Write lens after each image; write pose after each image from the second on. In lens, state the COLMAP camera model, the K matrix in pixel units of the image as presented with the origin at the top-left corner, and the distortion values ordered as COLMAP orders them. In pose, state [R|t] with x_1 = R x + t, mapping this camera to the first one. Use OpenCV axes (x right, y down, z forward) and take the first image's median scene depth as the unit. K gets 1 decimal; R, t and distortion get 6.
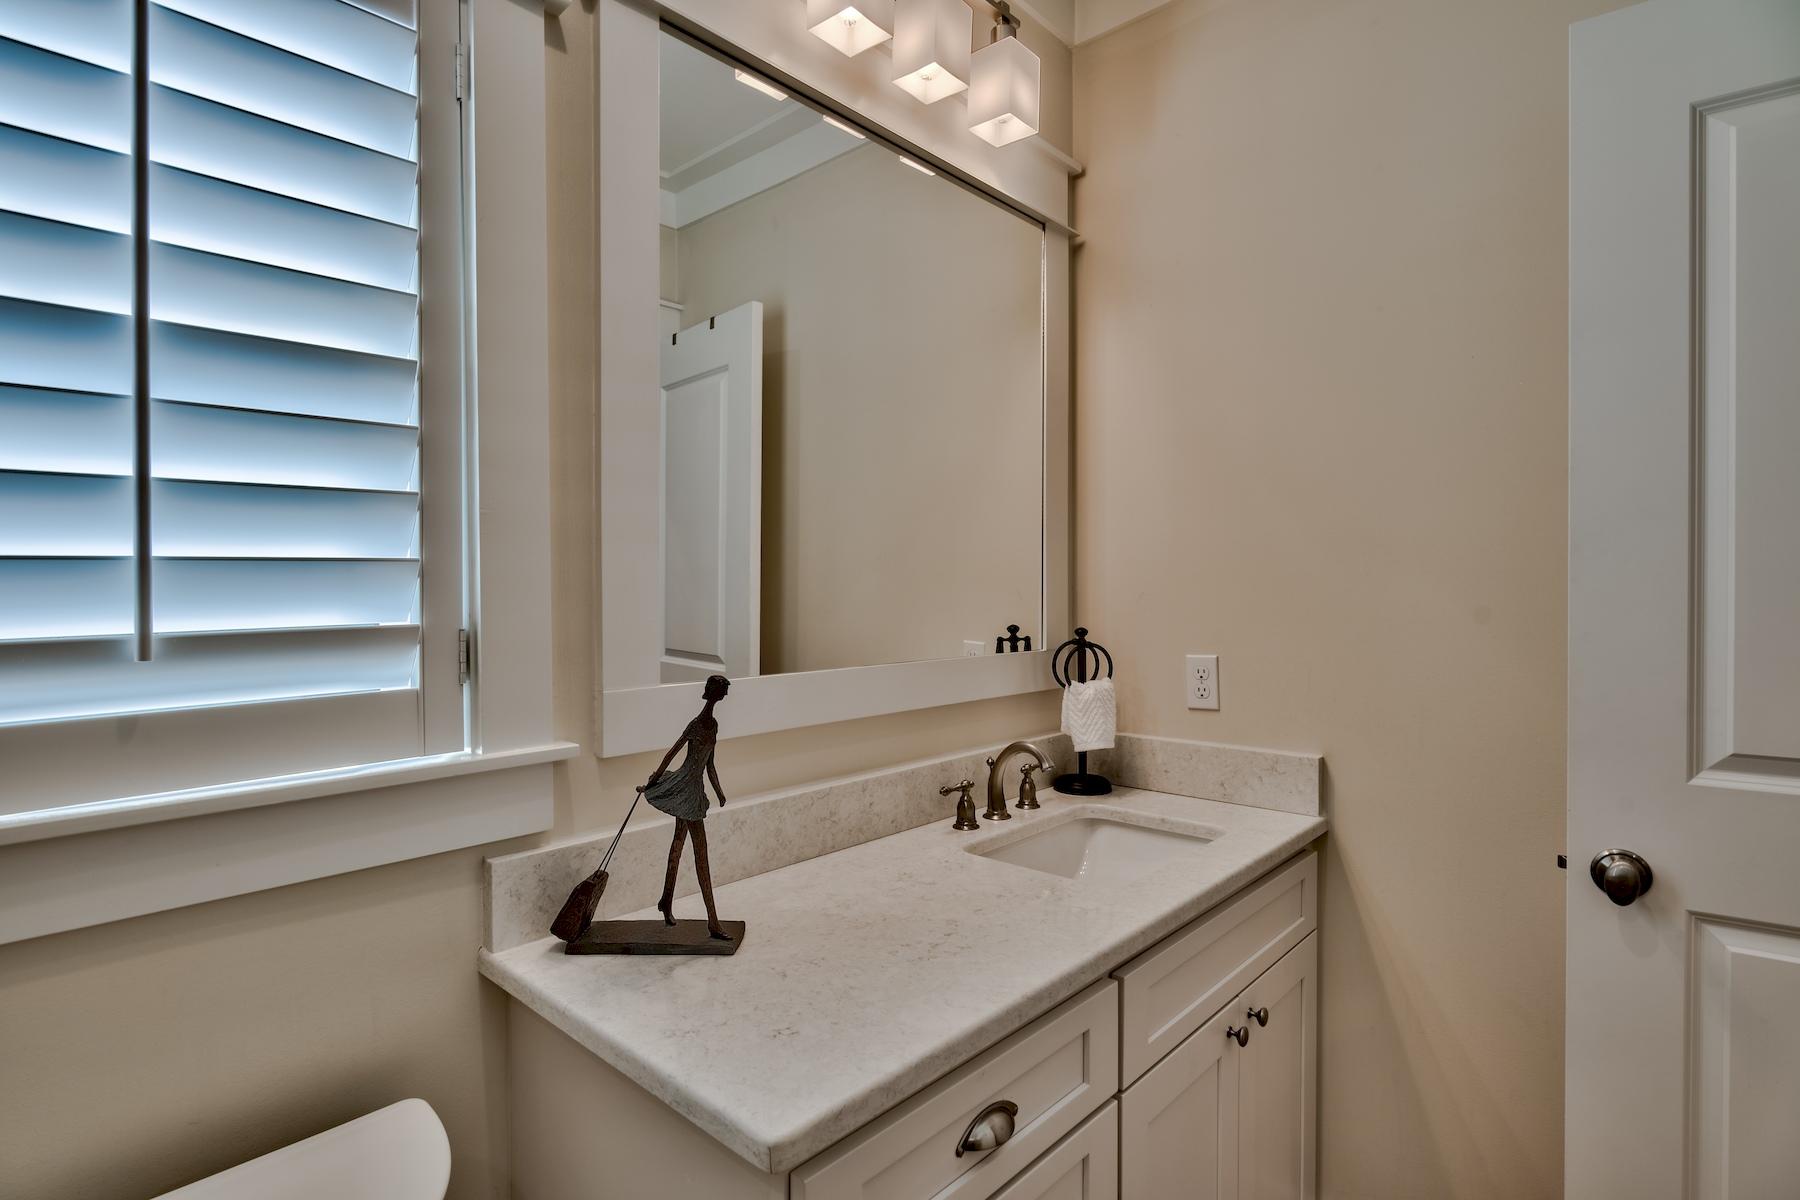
lens RADIAL K [[911.5, 0, 900.0], [0, 911.5, 600.0], [0, 0, 1]] dist [-0.001681, -0.000176]
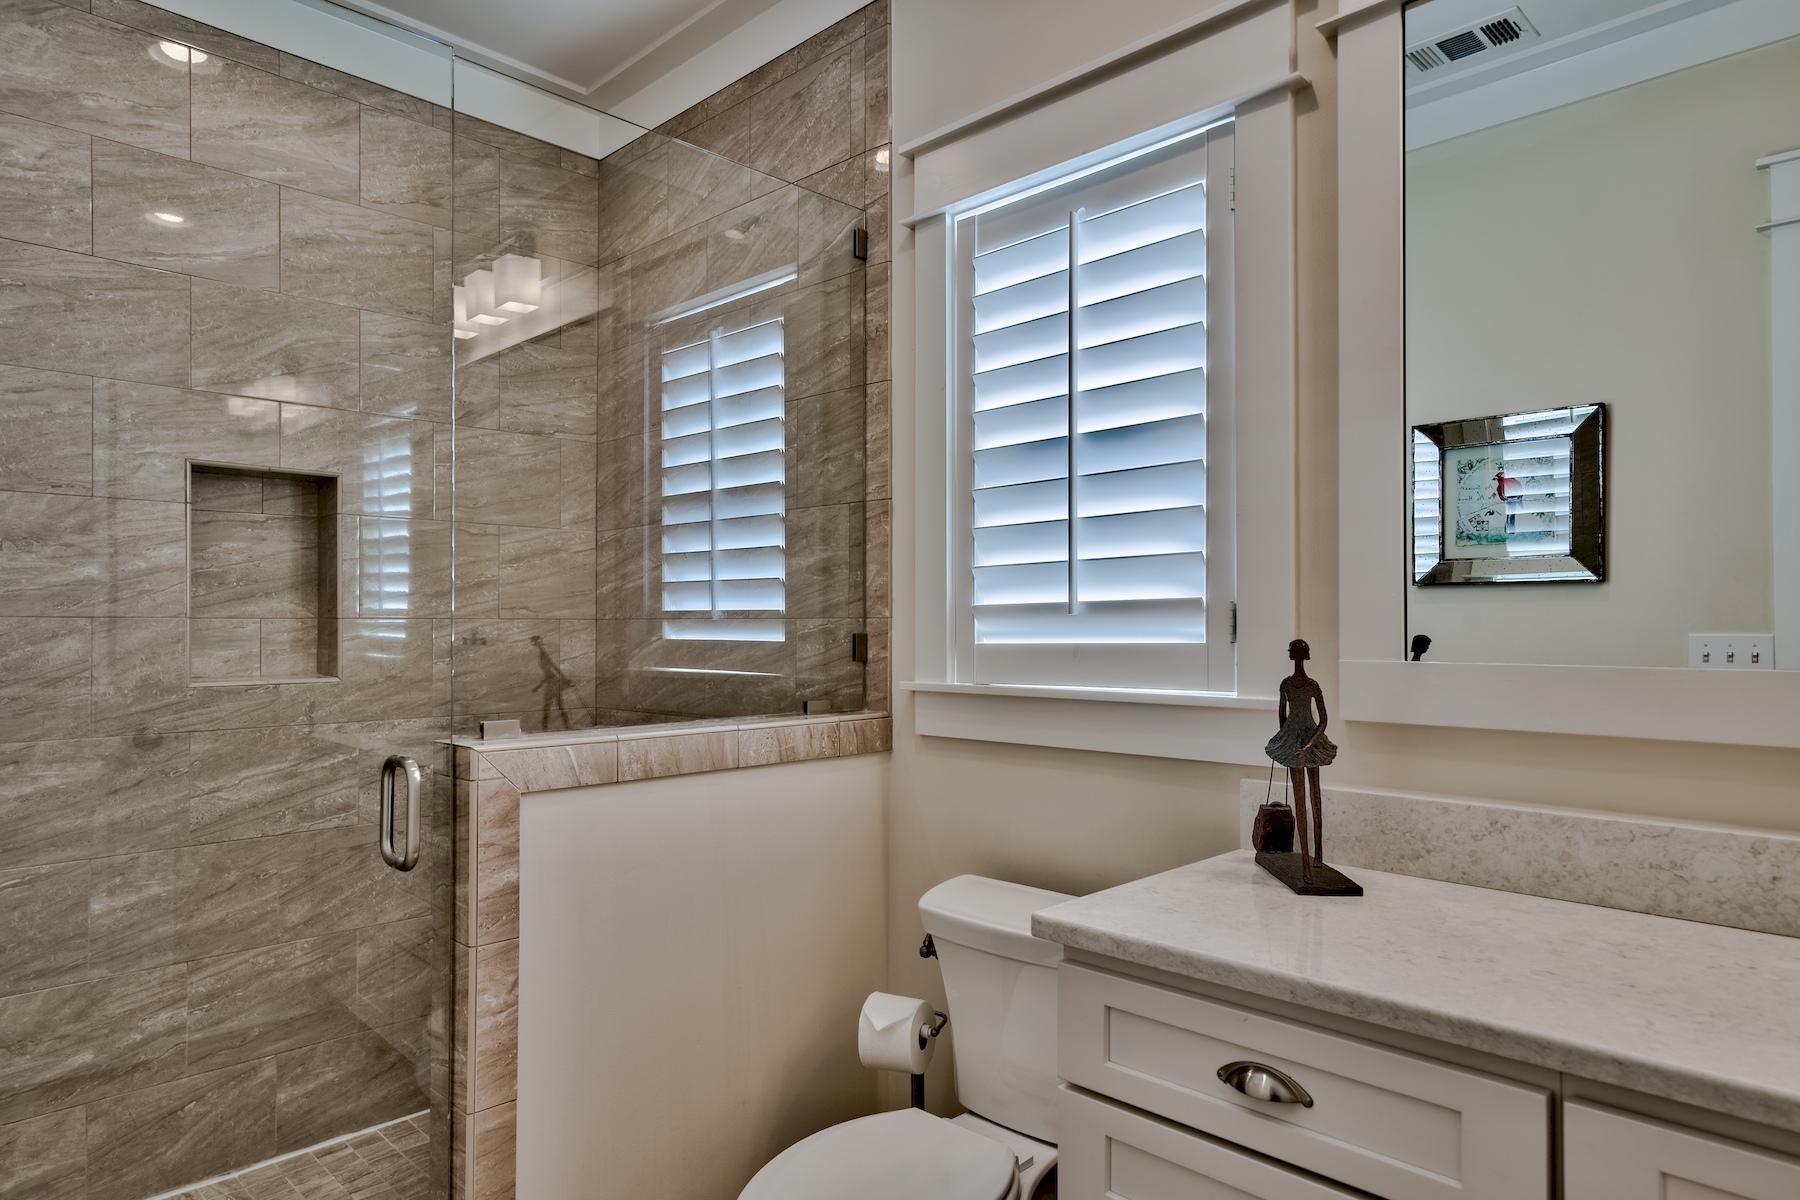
lens RADIAL K [[1077.2, 0, 900.0], [0, 1077.2, 600.0], [0, 0, 1]] dist [0.000661, 0.000277]
pose [[-0.031439, -0.019613, -0.999313, 1.169039], [-0.017319, 0.999668, -0.019075, 0.067901], [0.999356, 0.016708, -0.031768, 0.565652]]
